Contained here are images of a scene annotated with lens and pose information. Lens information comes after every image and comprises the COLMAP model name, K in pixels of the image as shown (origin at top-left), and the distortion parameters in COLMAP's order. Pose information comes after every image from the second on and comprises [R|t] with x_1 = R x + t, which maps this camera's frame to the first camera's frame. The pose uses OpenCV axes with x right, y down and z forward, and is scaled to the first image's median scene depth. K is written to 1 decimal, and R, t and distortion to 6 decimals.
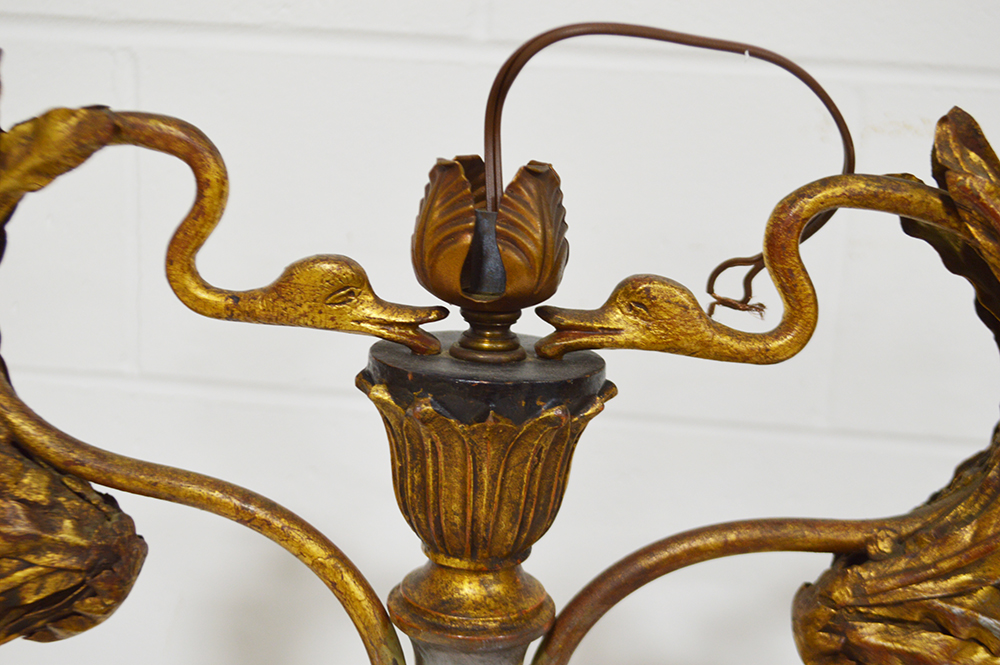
lens RADIAL K [[1207.6, 0, 499.0], [0, 1207.6, 334.3], [0, 0, 1]] dist [-0.018653, 0.000000]
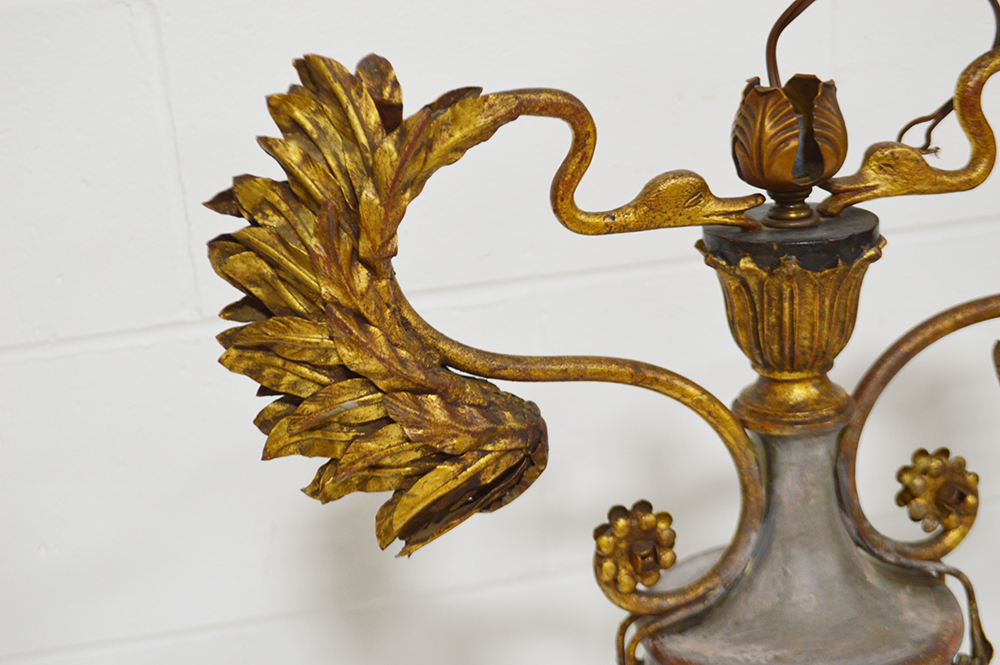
lens RADIAL K [[1519.2, 0, 505.8], [0, 1519.2, 329.6], [0, 0, 1]] dist [0.011564, 0.000000]
pose [[0.945637, -0.211075, 0.247424, -0.757934], [0.185624, 0.974980, 0.122306, -0.133057], [-0.267050, -0.069729, 0.961157, -0.563517]]
